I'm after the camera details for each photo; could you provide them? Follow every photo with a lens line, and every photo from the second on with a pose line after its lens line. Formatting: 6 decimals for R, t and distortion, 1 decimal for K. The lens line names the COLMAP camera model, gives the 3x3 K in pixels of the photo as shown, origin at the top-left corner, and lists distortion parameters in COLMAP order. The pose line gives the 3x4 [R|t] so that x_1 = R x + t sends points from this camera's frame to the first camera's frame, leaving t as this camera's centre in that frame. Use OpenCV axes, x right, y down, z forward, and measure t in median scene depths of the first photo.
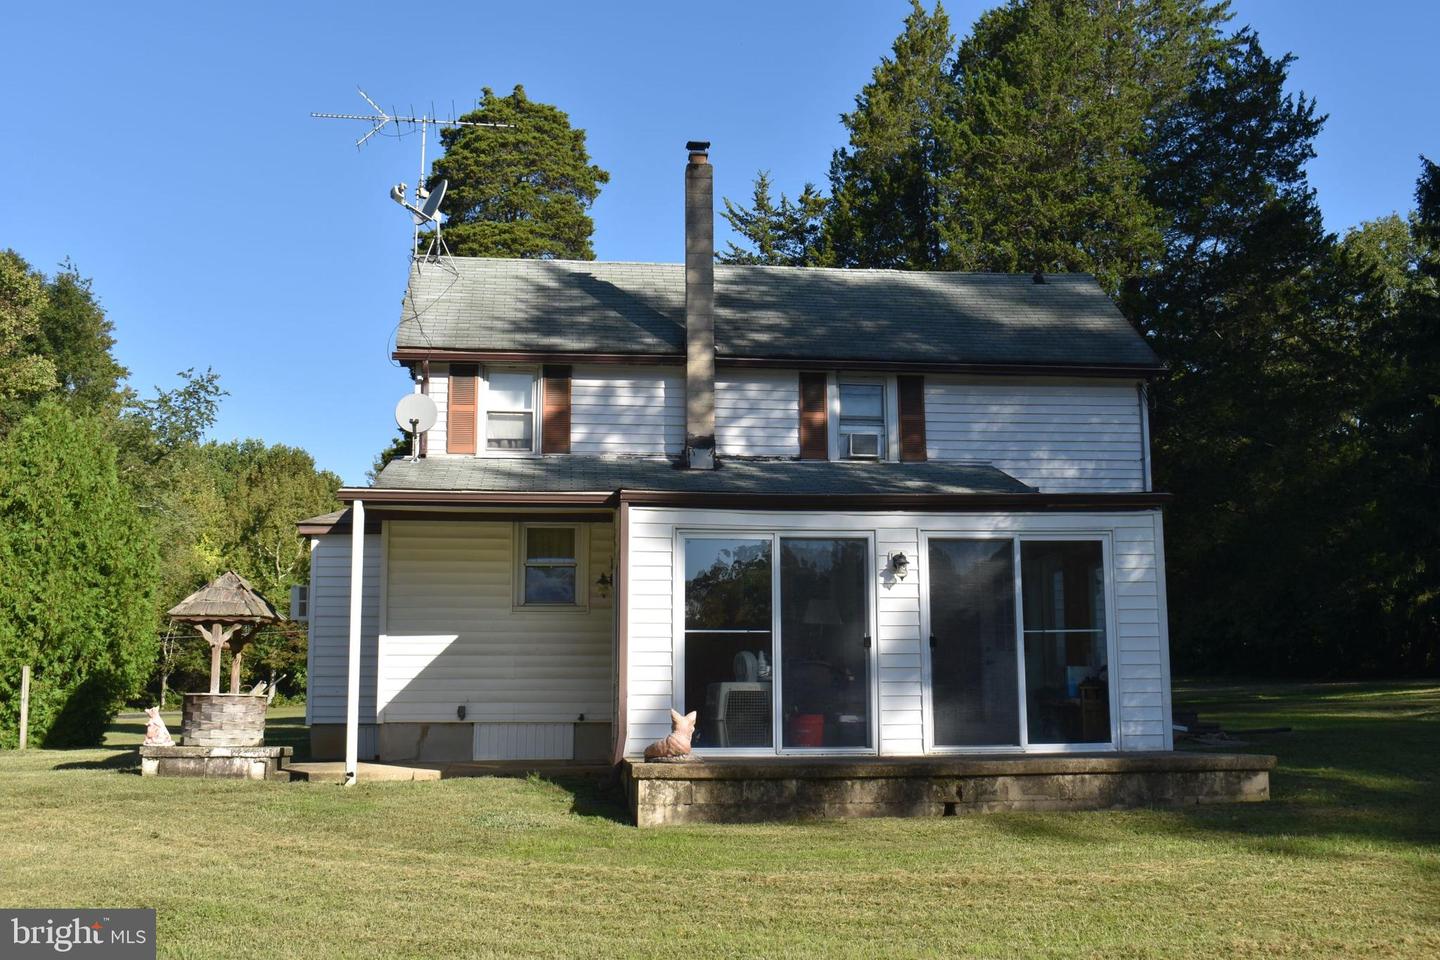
lens RADIAL K [[1572.0, 0, 720.0], [0, 1572.0, 480.0], [0, 0, 1]] dist [-0.321072, 1.468831]
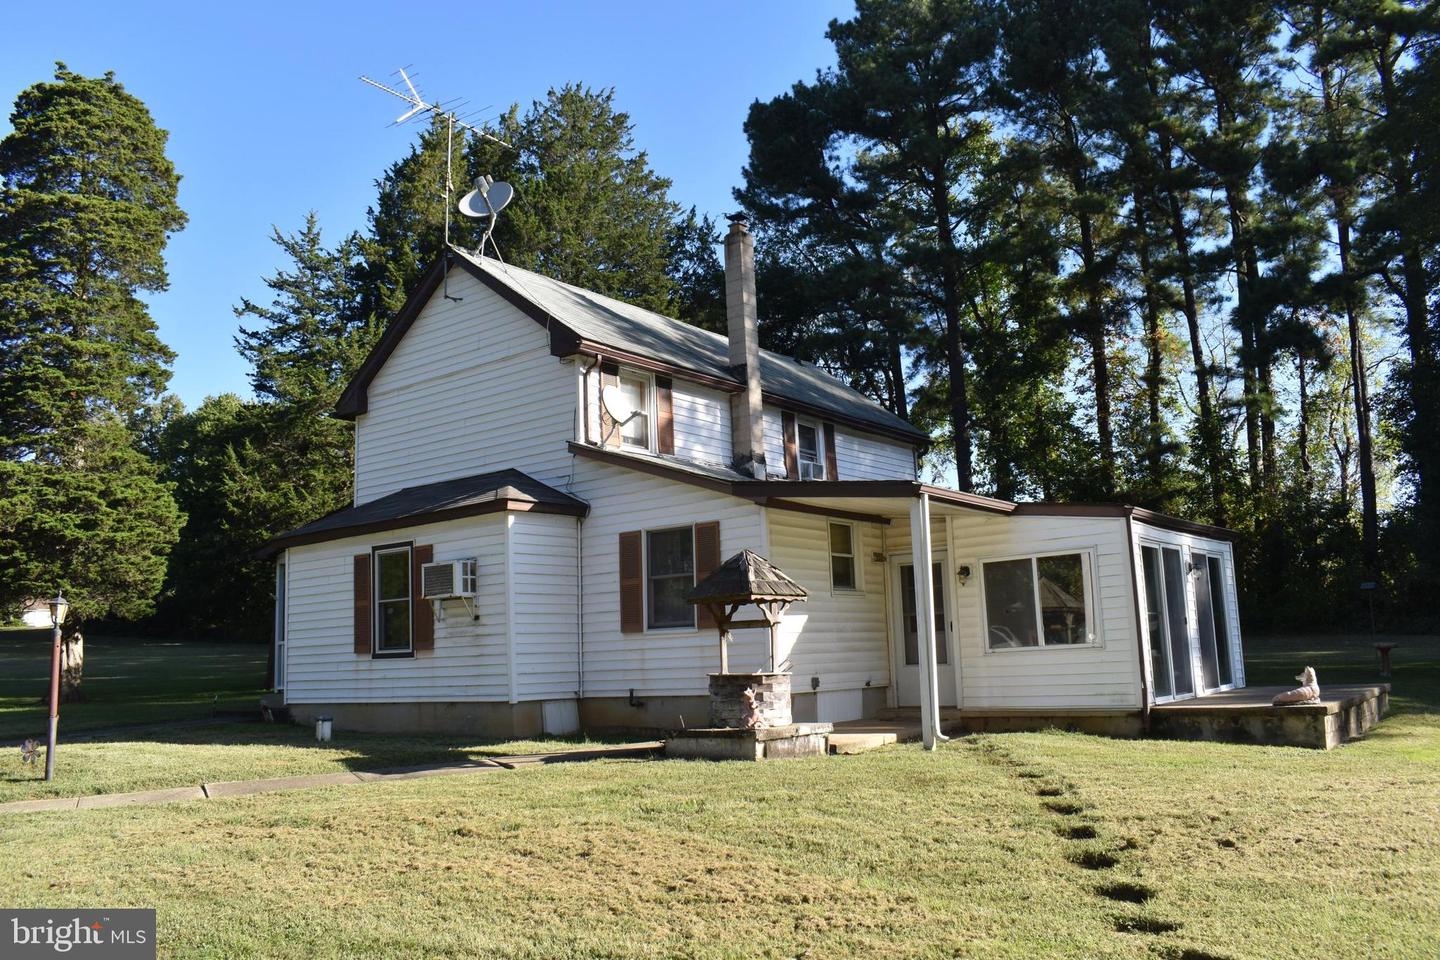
lens RADIAL K [[1117.9, 0, 720.0], [0, 1117.9, 480.0], [0, 0, 1]] dist [-0.055875, -0.000450]
pose [[0.726869, 0.093635, 0.680364, -0.632033], [-0.085593, 0.995289, -0.045533, 0.035655], [-0.681422, -0.025138, 0.731459, 0.362746]]
